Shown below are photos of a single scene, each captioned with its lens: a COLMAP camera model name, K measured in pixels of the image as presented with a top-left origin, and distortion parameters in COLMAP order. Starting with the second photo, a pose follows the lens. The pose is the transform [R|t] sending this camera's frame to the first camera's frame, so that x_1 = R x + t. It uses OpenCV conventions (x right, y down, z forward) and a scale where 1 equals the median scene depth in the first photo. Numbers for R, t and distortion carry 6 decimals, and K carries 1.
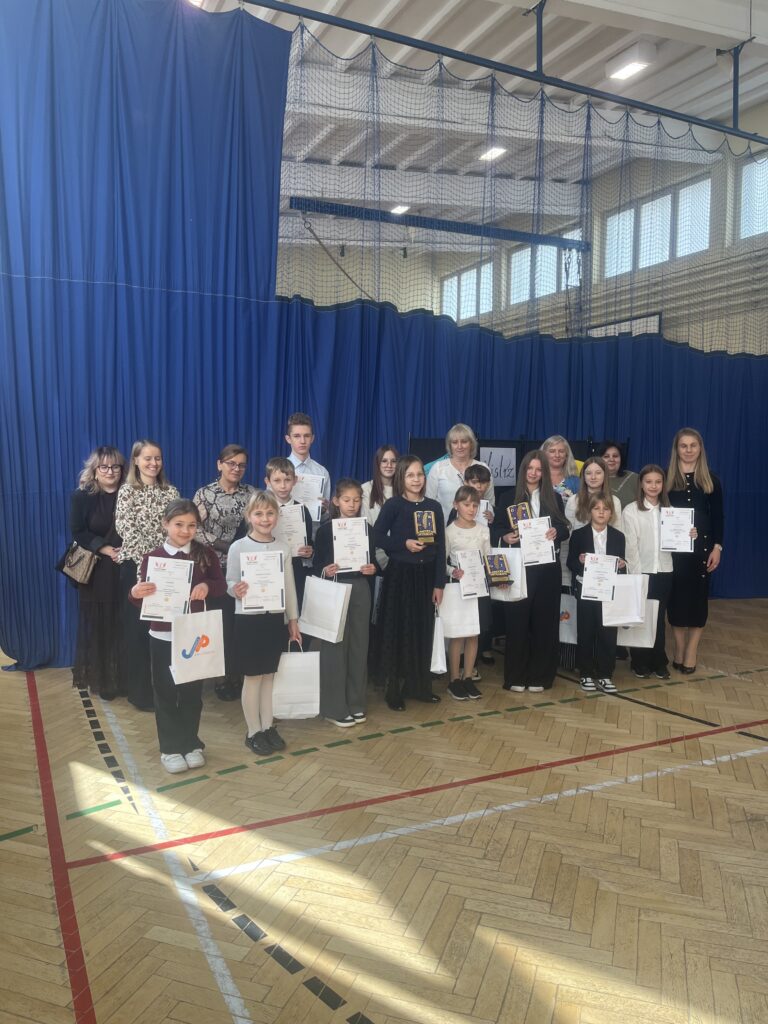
lens RADIAL K [[768.7, 0, 384.0], [0, 768.7, 512.0], [0, 0, 1]] dist [-0.005118, -0.001102]
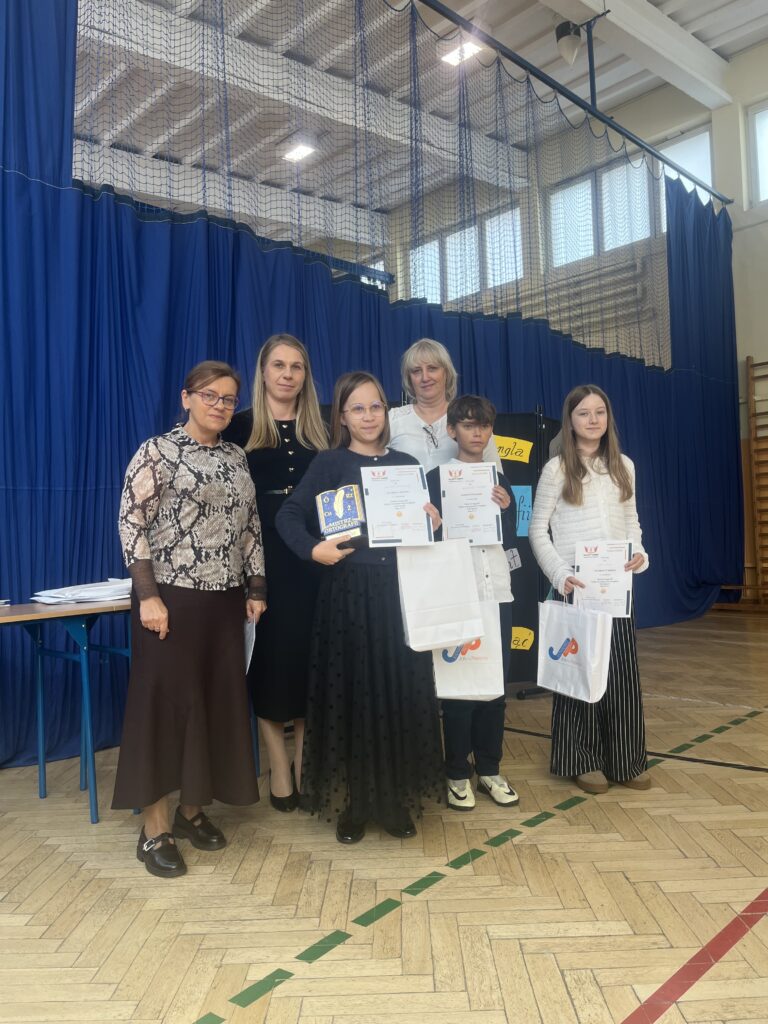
lens RADIAL K [[767.6, 0, 387.3], [0, 767.6, 515.8], [0, 0, 1]] dist [0.000377, -0.002796]
pose [[0.947494, -0.035905, 0.317752, -0.098922], [0.069543, 0.993030, -0.095158, 0.061055], [-0.312121, 0.112259, 0.943387, 0.336626]]
